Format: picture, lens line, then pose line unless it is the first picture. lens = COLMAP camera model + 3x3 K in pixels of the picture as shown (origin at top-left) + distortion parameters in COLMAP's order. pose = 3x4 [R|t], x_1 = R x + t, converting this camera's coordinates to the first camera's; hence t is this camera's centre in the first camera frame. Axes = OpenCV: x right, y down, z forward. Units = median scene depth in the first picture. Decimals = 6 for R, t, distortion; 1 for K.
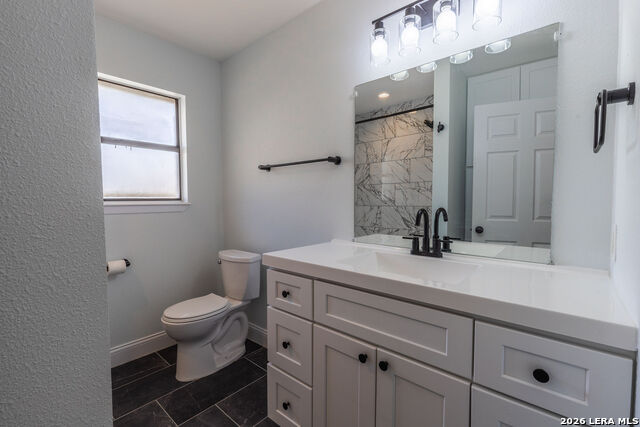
lens RADIAL K [[287.2, 0, 320.0], [0, 287.2, 213.5], [0, 0, 1]] dist [0.002557, 0.000244]
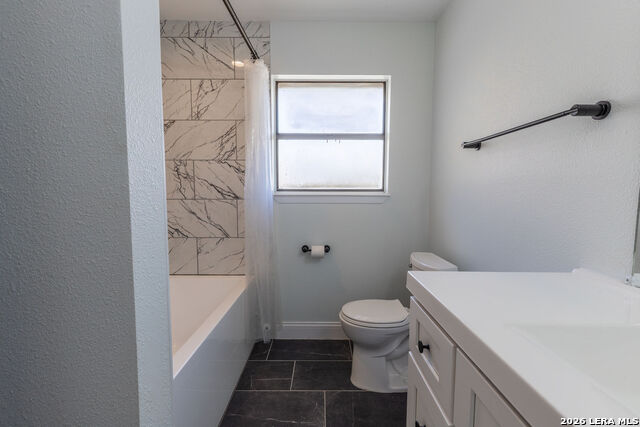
lens RADIAL K [[287.2, 0, 320.0], [0, 287.2, 213.5], [0, 0, 1]] dist [0.002557, 0.000244]
pose [[0.655331, 0.063756, -0.752647, 0.104210], [-0.042504, 0.997965, 0.047528, -0.010630], [0.754145, 0.000844, 0.656707, 0.264372]]
